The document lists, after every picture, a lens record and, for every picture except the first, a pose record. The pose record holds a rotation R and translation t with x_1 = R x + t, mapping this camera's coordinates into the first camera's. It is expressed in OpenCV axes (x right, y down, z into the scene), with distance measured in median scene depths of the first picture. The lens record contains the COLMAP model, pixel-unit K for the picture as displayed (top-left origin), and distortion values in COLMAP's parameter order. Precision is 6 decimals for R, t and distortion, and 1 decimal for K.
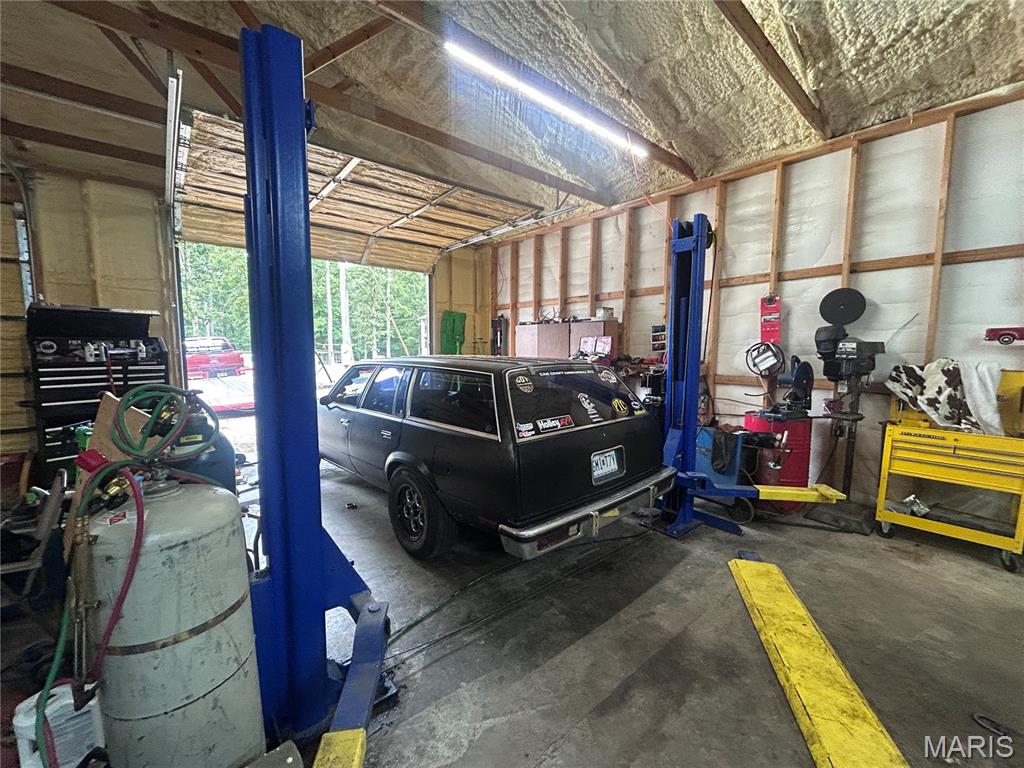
lens RADIAL K [[411.8, 0, 512.8], [0, 411.8, 383.4], [0, 0, 1]] dist [0.000548, 0.000067]
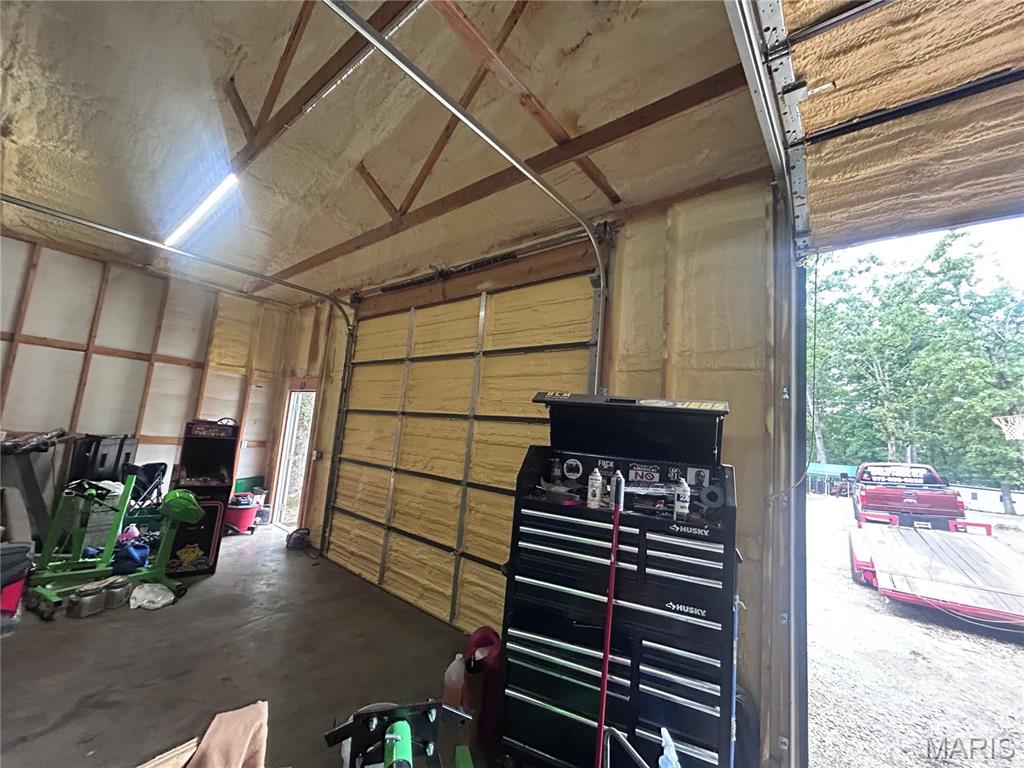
lens RADIAL K [[411.8, 0, 513.7], [0, 411.8, 383.1], [0, 0, 1]] dist [0.000548, 0.000067]
pose [[0.175977, -0.110659, -0.978155, -0.452979], [-0.175806, 0.974154, -0.141835, -0.090611], [0.968568, 0.196925, 0.151974, 0.664392]]
